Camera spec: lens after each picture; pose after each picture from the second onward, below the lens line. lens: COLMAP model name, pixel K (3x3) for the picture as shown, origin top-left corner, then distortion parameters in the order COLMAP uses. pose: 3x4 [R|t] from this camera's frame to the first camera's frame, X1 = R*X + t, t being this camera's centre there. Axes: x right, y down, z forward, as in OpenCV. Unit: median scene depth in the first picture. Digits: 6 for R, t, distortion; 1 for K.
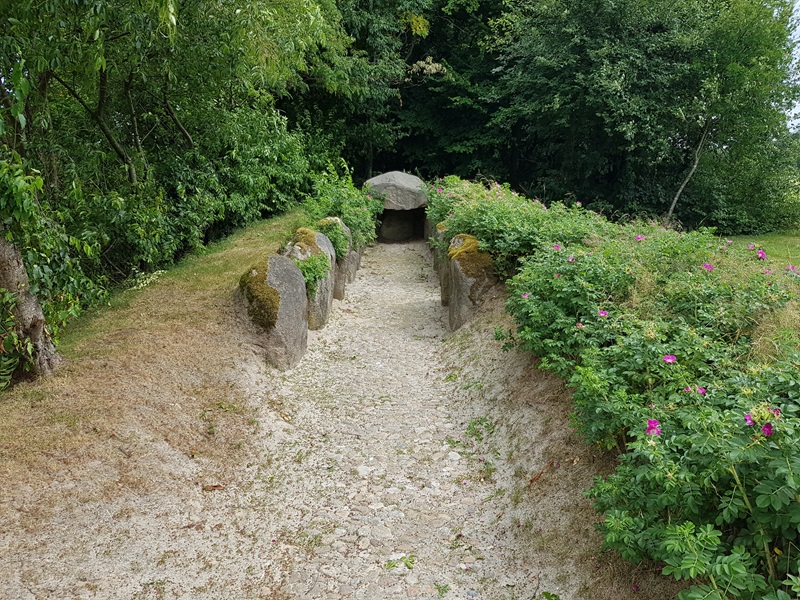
lens RADIAL K [[615.5, 0, 400.0], [0, 615.5, 300.0], [0, 0, 1]] dist [-0.009657, -0.007297]
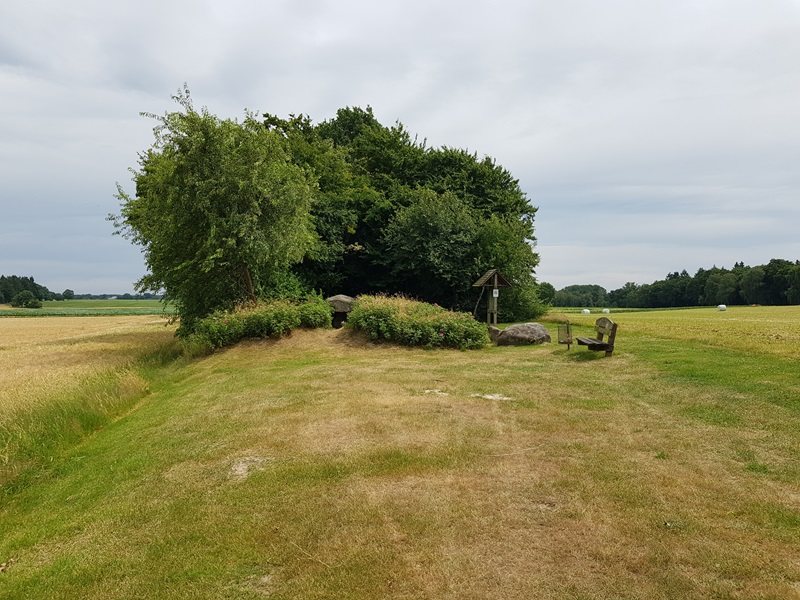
lens RADIAL K [[615.5, 0, 400.0], [0, 615.5, 300.0], [0, 0, 1]] dist [-0.009657, -0.007297]
pose [[0.996776, -0.003282, 0.080165, 0.059157], [0.020805, 0.975558, -0.218753, 0.556792], [-0.077488, 0.219716, 0.972482, -2.186614]]
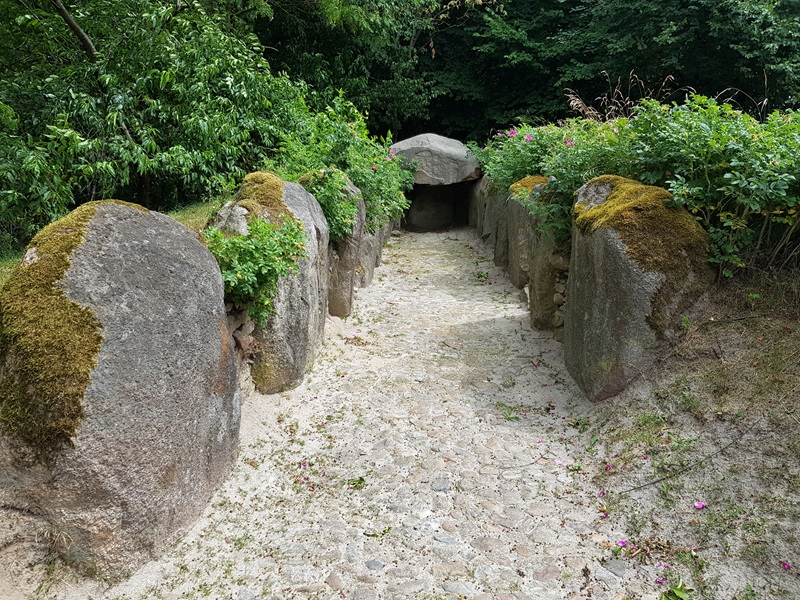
lens RADIAL K [[615.5, 0, 400.0], [0, 615.5, 300.0], [0, 0, 1]] dist [-0.009657, -0.007297]
pose [[0.999225, -0.005663, -0.038953, -0.024100], [0.005467, 0.999972, -0.005133, -0.012353], [0.038981, 0.004916, 0.999228, 0.431764]]
